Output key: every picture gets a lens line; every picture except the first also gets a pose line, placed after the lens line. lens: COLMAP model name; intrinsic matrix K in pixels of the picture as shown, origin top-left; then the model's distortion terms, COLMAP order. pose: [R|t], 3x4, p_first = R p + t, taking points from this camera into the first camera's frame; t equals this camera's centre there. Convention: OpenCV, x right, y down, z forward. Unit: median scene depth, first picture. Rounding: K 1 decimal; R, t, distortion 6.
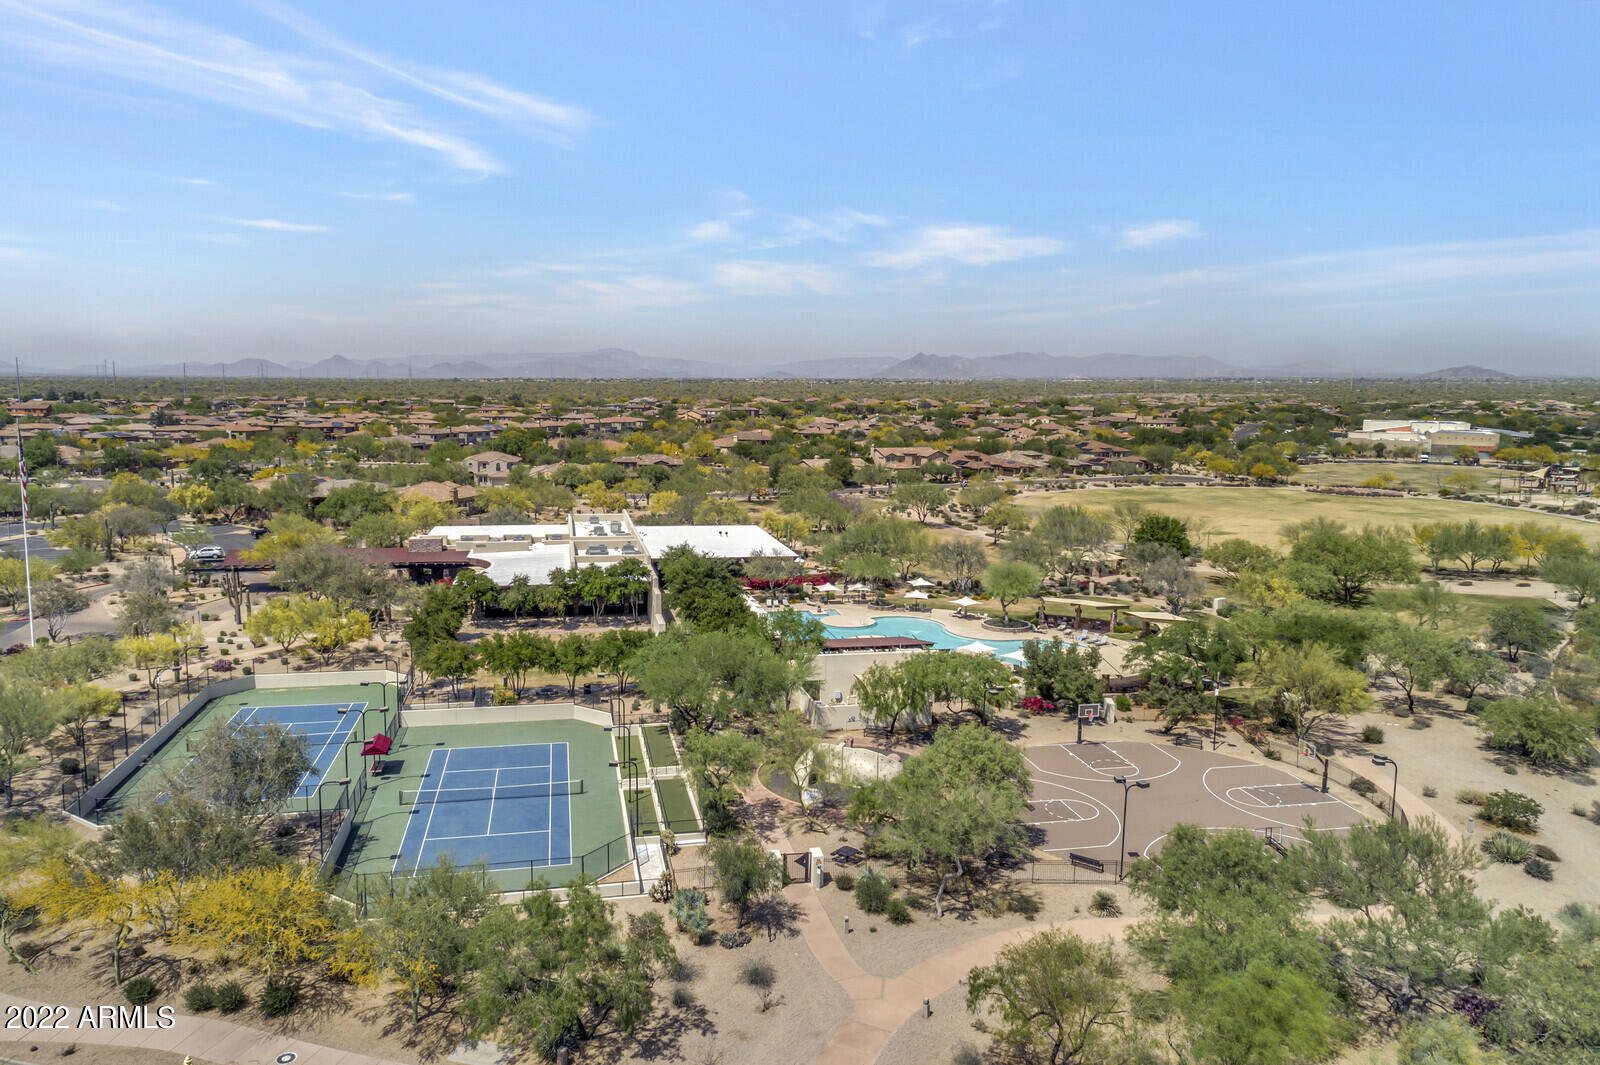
lens RADIAL K [[1112.2, 0, 797.2], [0, 1112.2, 487.4], [0, 0, 1]] dist [0.006625, 0.000386]
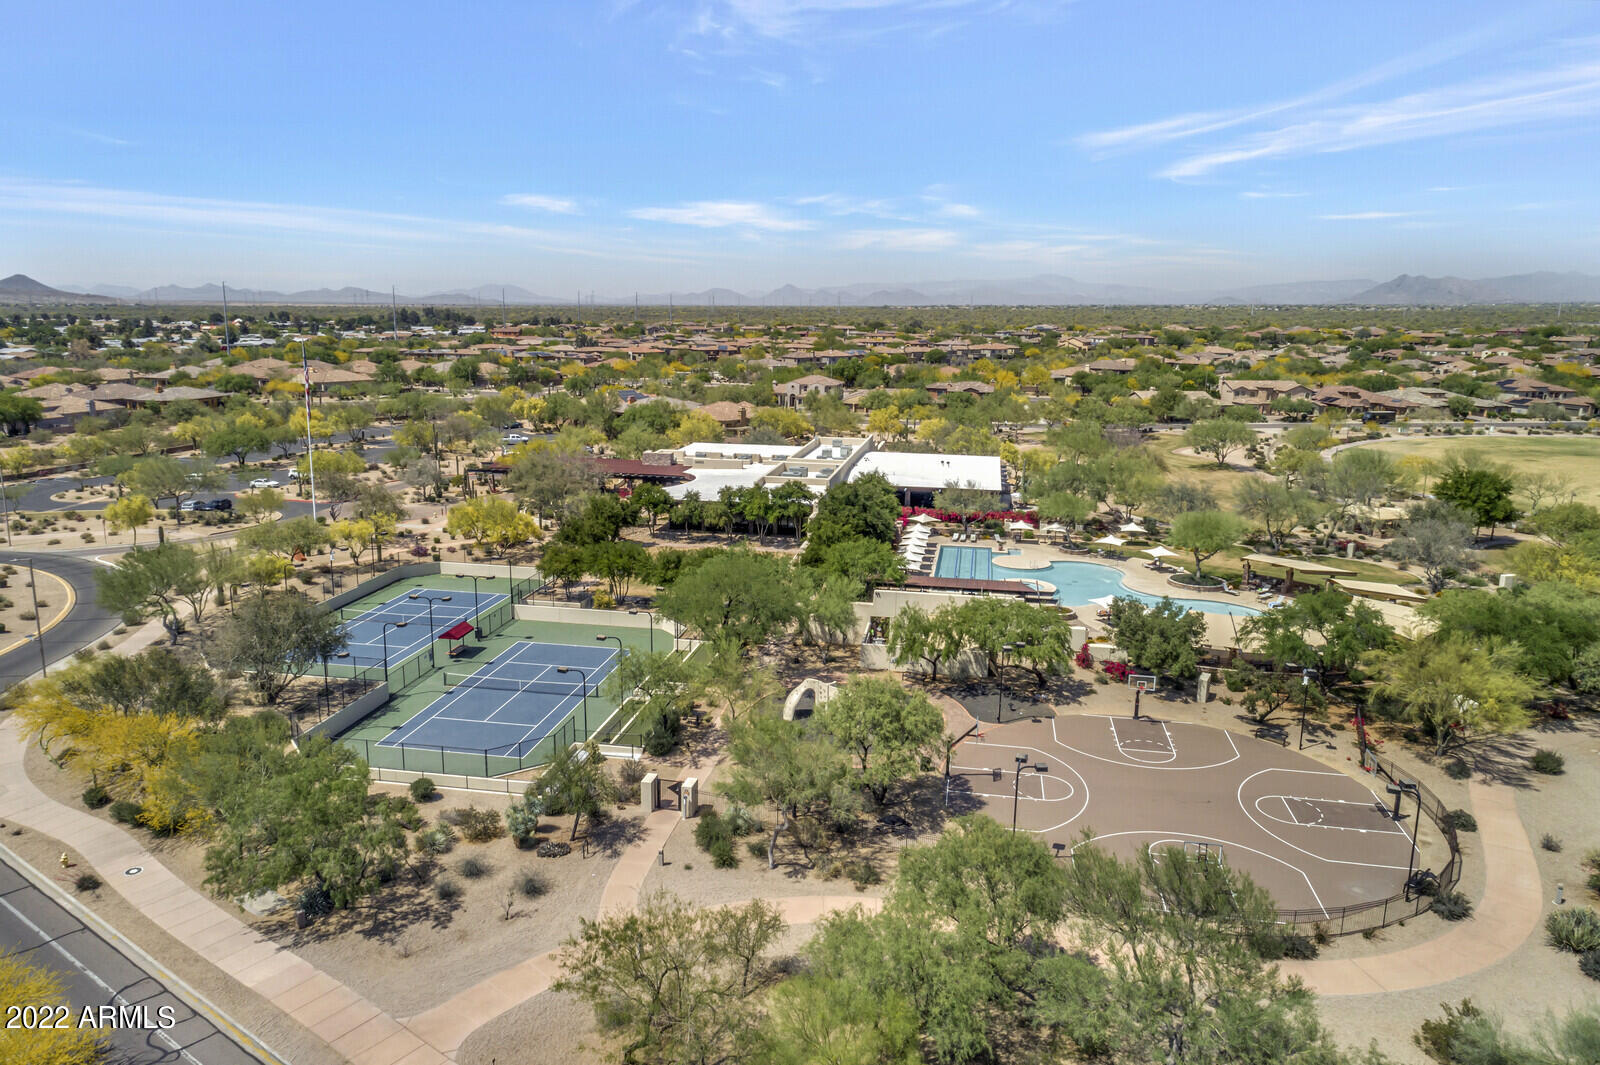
lens RADIAL K [[1112.2, 0, 797.2], [0, 1112.2, 487.4], [0, 0, 1]] dist [0.006625, 0.000386]
pose [[0.921337, 0.059920, -0.384120, 0.212358], [-0.035241, 0.996855, 0.070974, -0.001597], [0.387165, -0.051855, 0.920551, 0.068243]]
